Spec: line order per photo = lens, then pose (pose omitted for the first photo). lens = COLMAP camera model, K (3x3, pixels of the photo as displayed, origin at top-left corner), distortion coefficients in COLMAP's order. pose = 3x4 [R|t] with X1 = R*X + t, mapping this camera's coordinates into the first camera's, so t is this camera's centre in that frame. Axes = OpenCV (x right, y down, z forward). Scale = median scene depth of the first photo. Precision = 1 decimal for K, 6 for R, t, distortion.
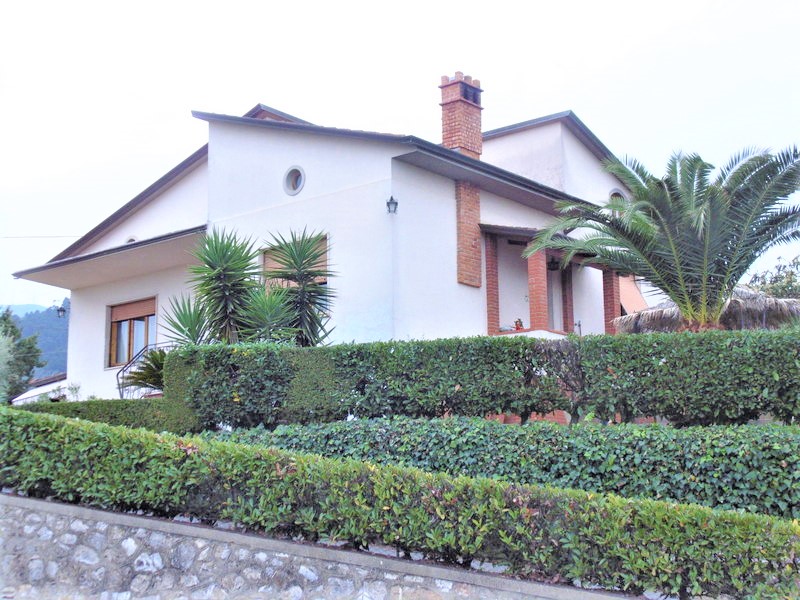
lens RADIAL K [[1320.4, 0, 399.5], [0, 1320.4, 296.9], [0, 0, 1]] dist [0.026408, 0.000000]
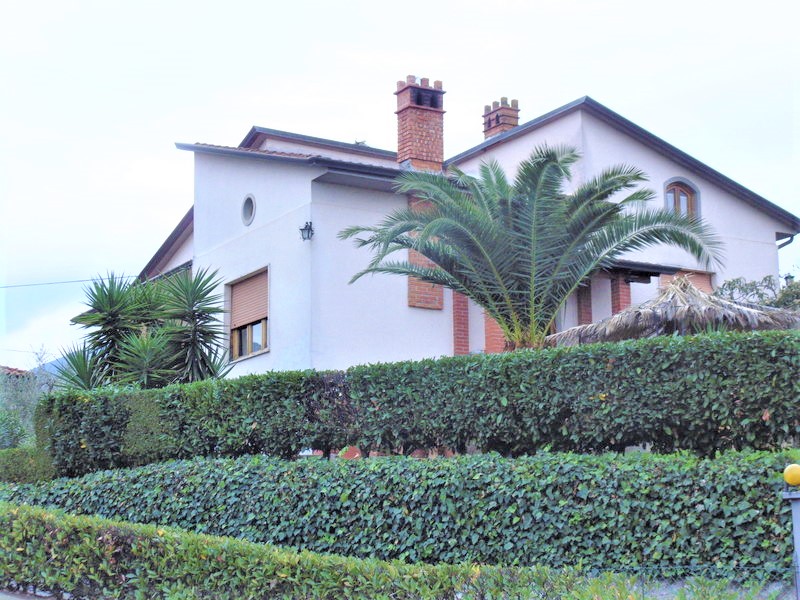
lens RADIAL K [[1638.1, 0, 399.1], [0, 1638.1, 300.5], [0, 0, 1]] dist [0.088386, 0.000000]
pose [[0.944836, -0.066933, -0.320633, 0.460713], [0.066978, 0.997695, -0.010903, -0.002979], [0.320624, -0.011174, 0.947141, -0.098551]]
